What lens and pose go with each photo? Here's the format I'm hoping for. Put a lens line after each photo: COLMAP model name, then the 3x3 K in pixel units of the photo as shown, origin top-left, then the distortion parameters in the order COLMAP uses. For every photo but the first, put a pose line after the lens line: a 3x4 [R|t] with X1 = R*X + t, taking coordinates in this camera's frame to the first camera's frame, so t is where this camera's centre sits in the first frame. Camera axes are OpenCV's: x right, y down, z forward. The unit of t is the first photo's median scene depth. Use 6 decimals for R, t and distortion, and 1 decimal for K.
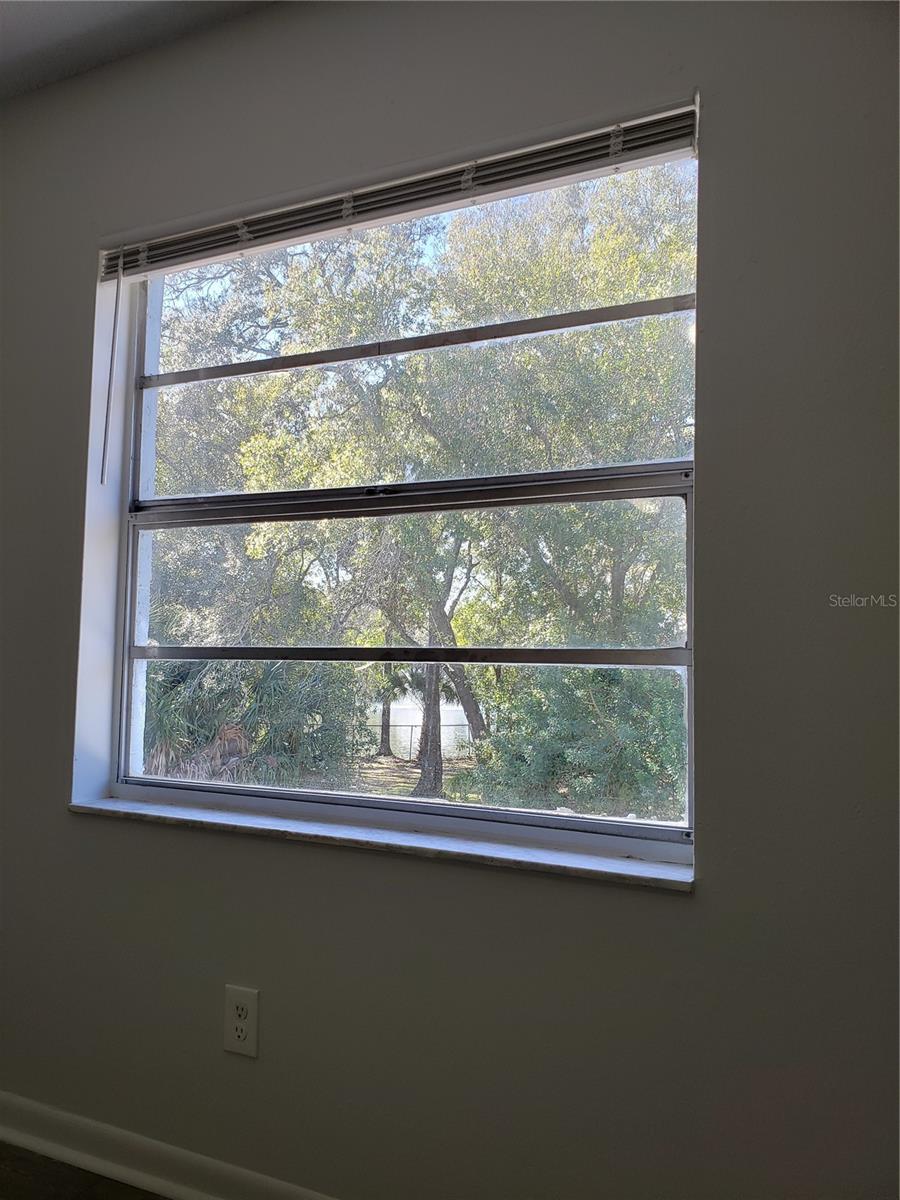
lens RADIAL K [[922.9, 0, 444.5], [0, 922.9, 599.5], [0, 0, 1]] dist [0.051414, -0.033343]
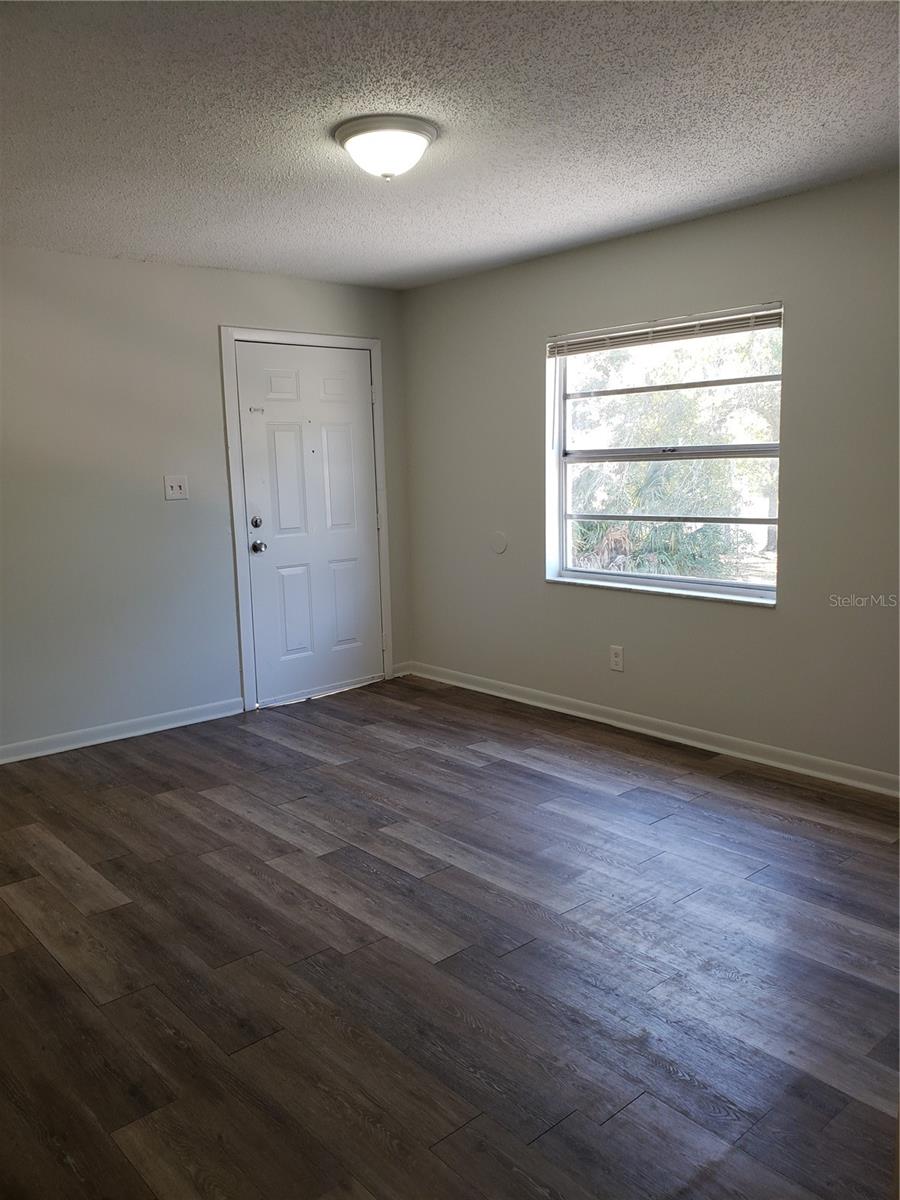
lens RADIAL K [[922.9, 0, 443.4], [0, 922.9, 602.6], [0, 0, 1]] dist [0.051414, -0.033343]
pose [[0.920308, 0.015638, -0.390883, 0.304695], [0.069649, 0.976687, 0.203057, -0.233632], [0.384945, -0.214099, 0.897763, -1.305878]]
